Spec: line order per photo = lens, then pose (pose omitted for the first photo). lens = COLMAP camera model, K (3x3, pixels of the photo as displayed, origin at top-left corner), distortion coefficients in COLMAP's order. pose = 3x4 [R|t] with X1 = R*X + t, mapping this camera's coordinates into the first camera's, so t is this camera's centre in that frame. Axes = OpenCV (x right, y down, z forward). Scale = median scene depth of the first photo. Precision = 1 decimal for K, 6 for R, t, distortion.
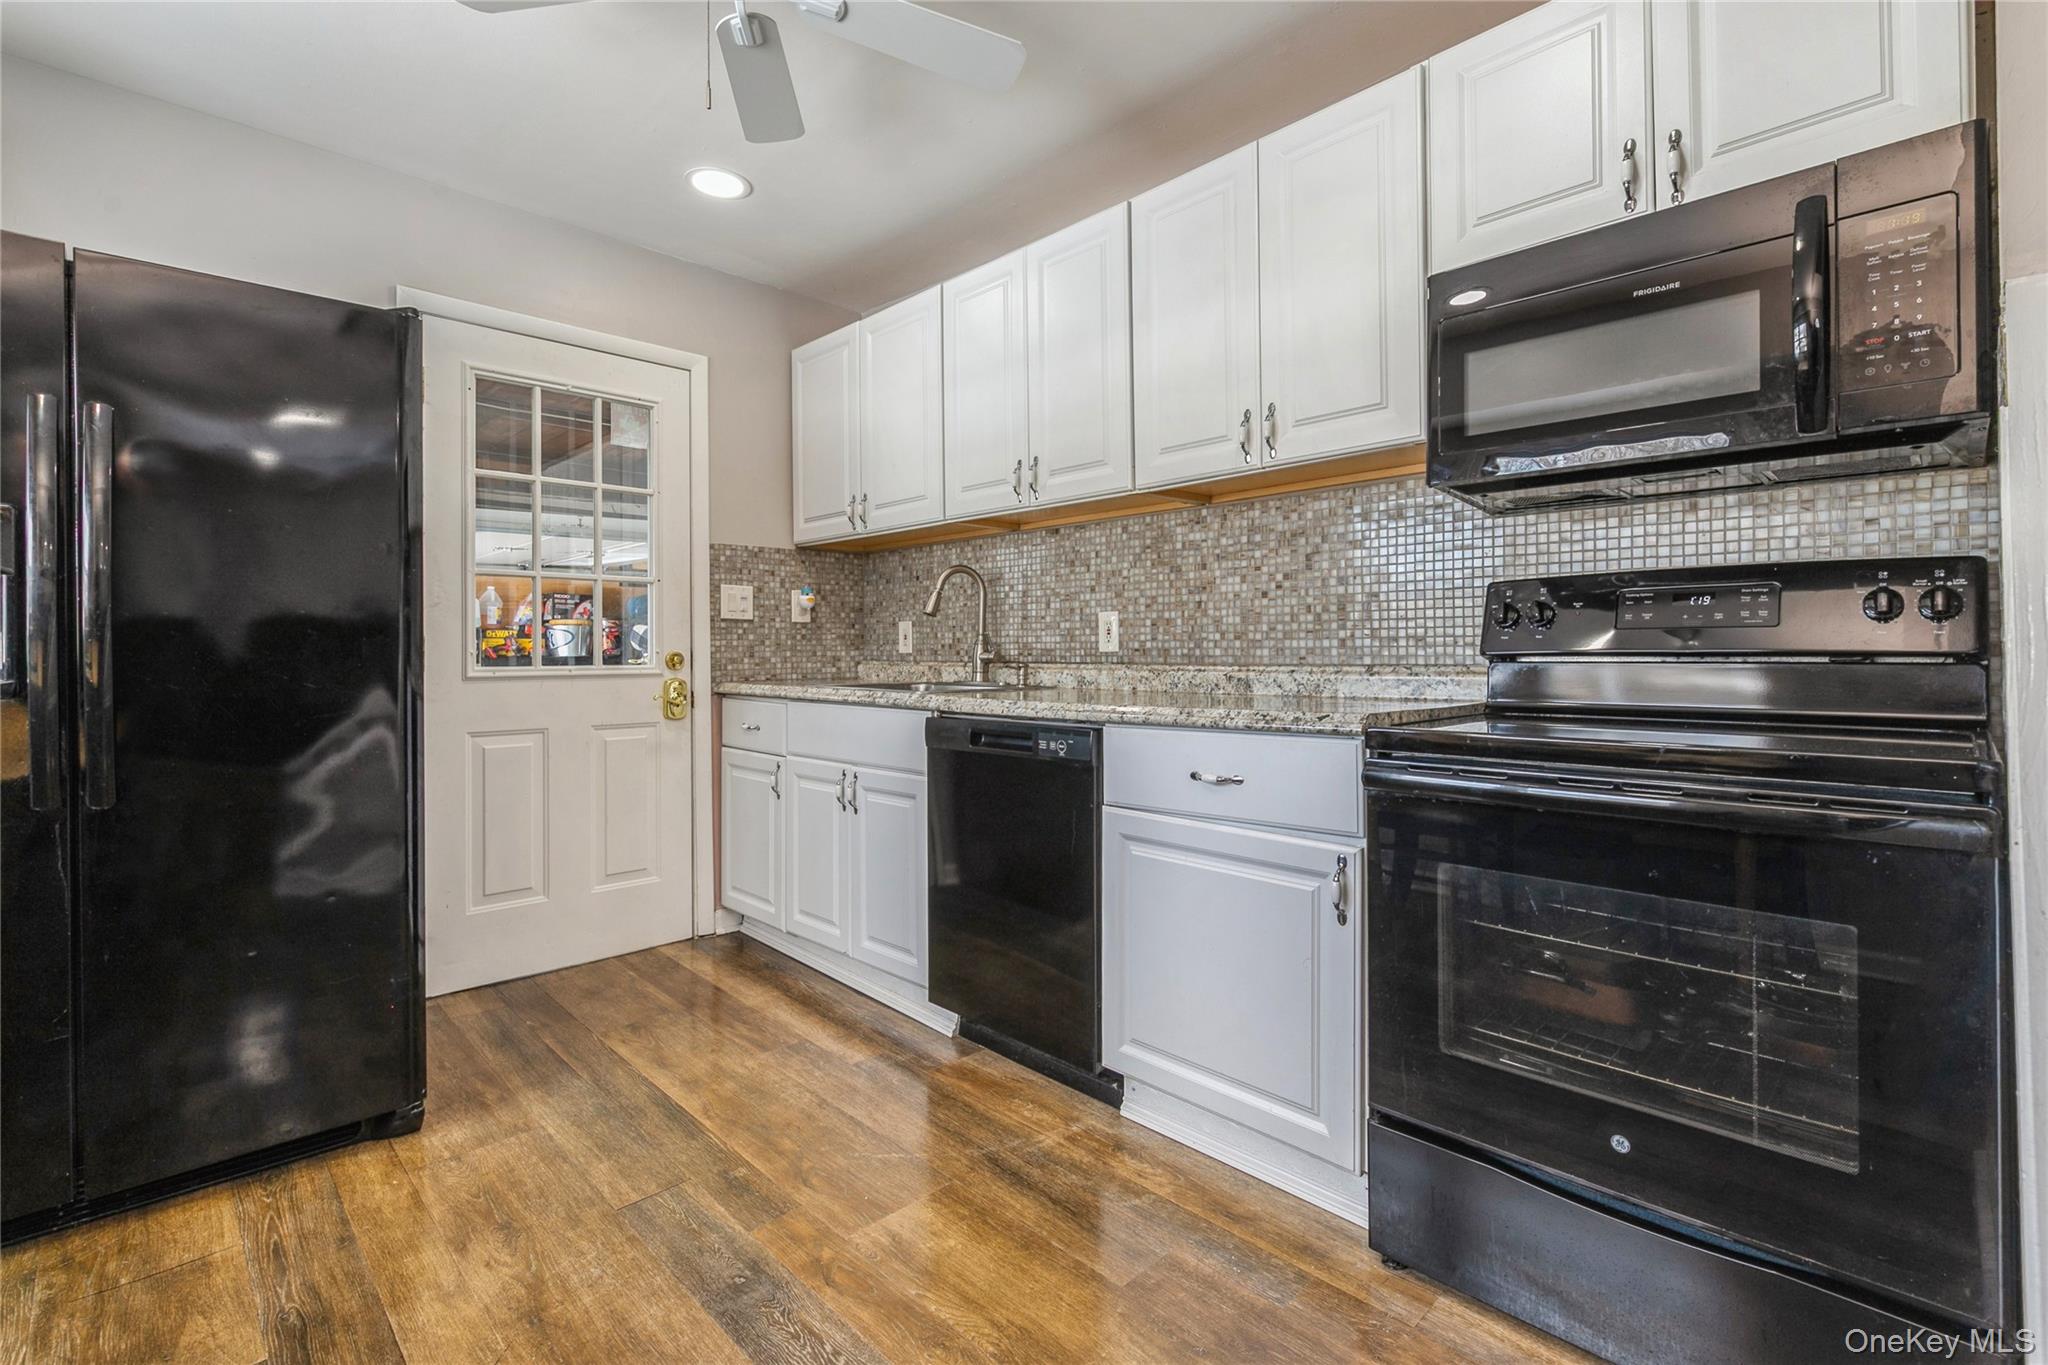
lens RADIAL K [[905.4, 0, 1036.3], [0, 905.4, 656.2], [0, 0, 1]] dist [0.004117, -0.000722]
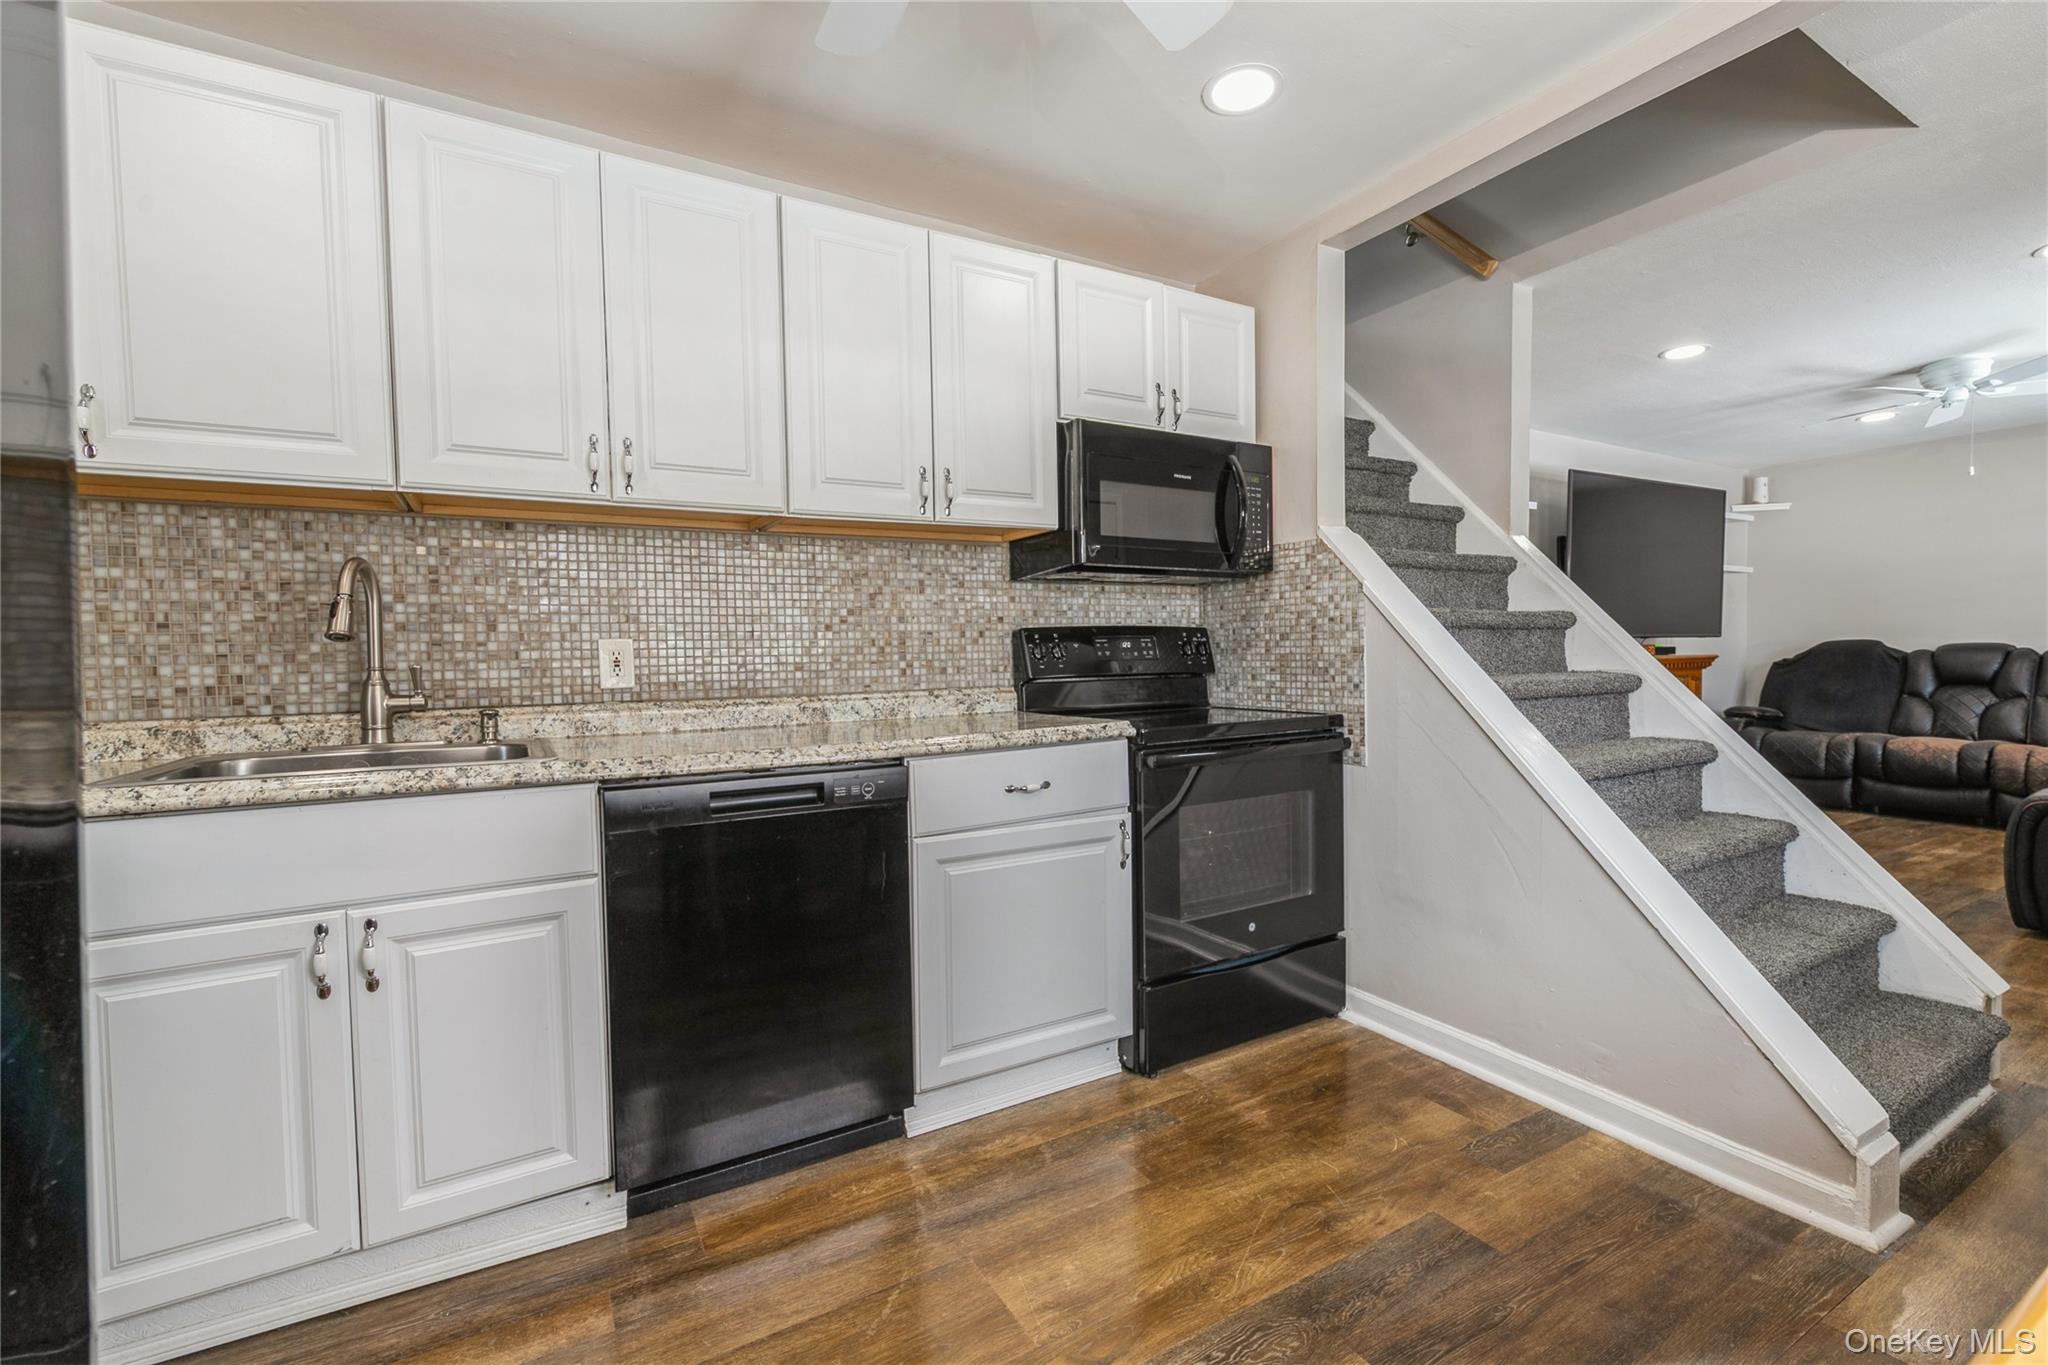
lens RADIAL K [[905.4, 0, 988.9], [0, 905.4, 682.8], [0, 0, 1]] dist [0.004117, -0.000722]
pose [[0.266158, -0.033647, 0.963342, -0.737681], [0.022400, 0.999337, 0.028716, -0.030489], [-0.963669, 0.013936, 0.266735, 0.548118]]
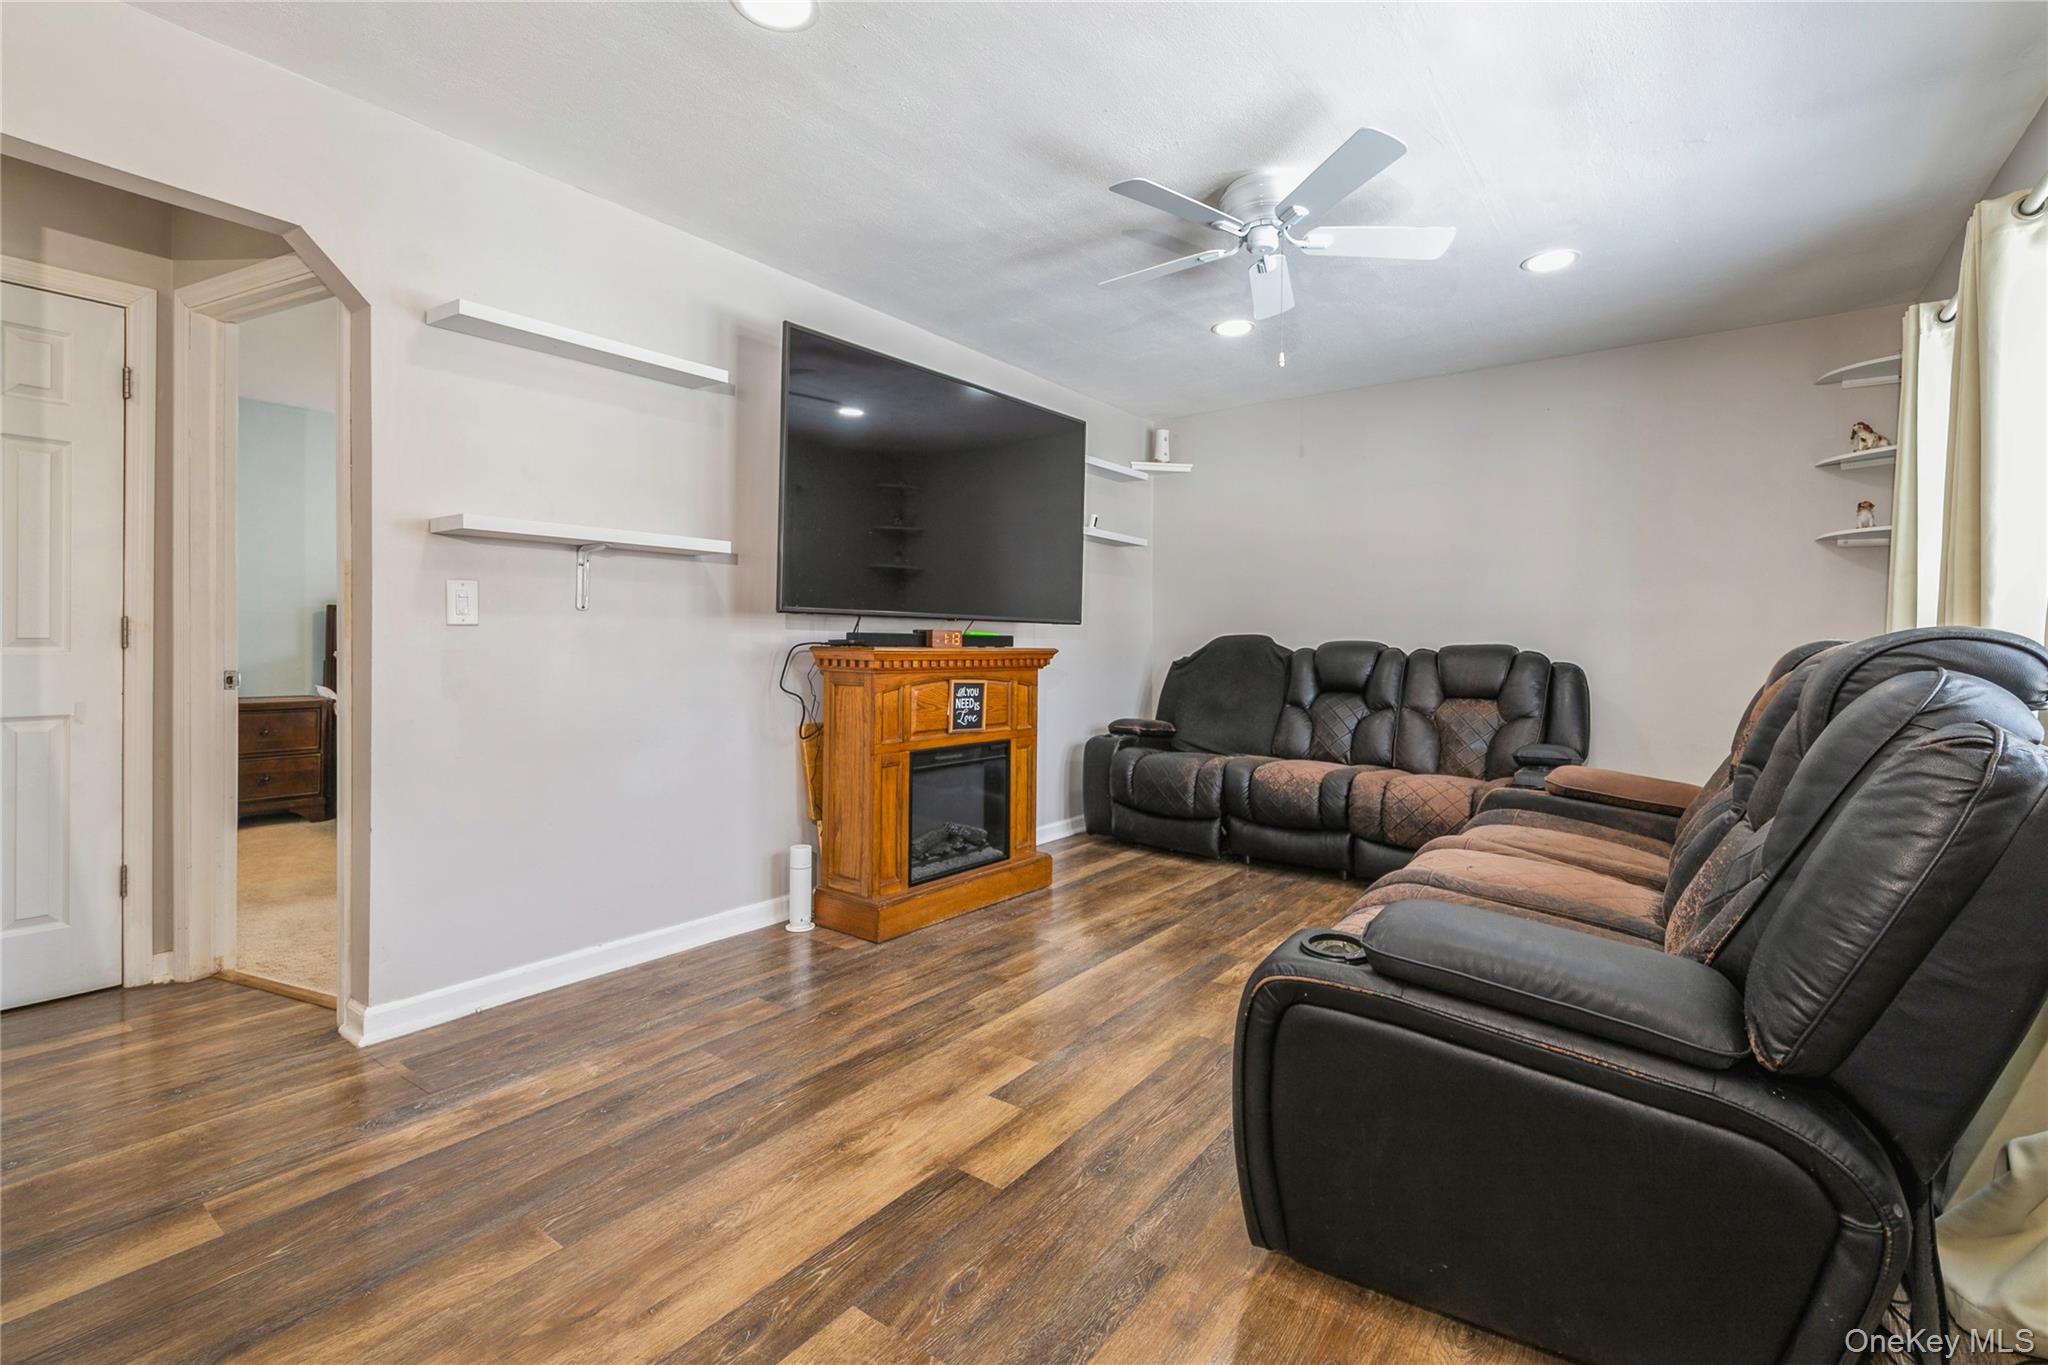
lens RADIAL K [[905.4, 0, 1035.8], [0, 905.4, 647.2], [0, 0, 1]] dist [0.004117, -0.000722]
pose [[-0.139874, 0.000912, 0.990169, 0.452734], [0.001430, 0.999999, -0.000719, 0.006011], [-0.990168, 0.001315, -0.139875, -0.388918]]
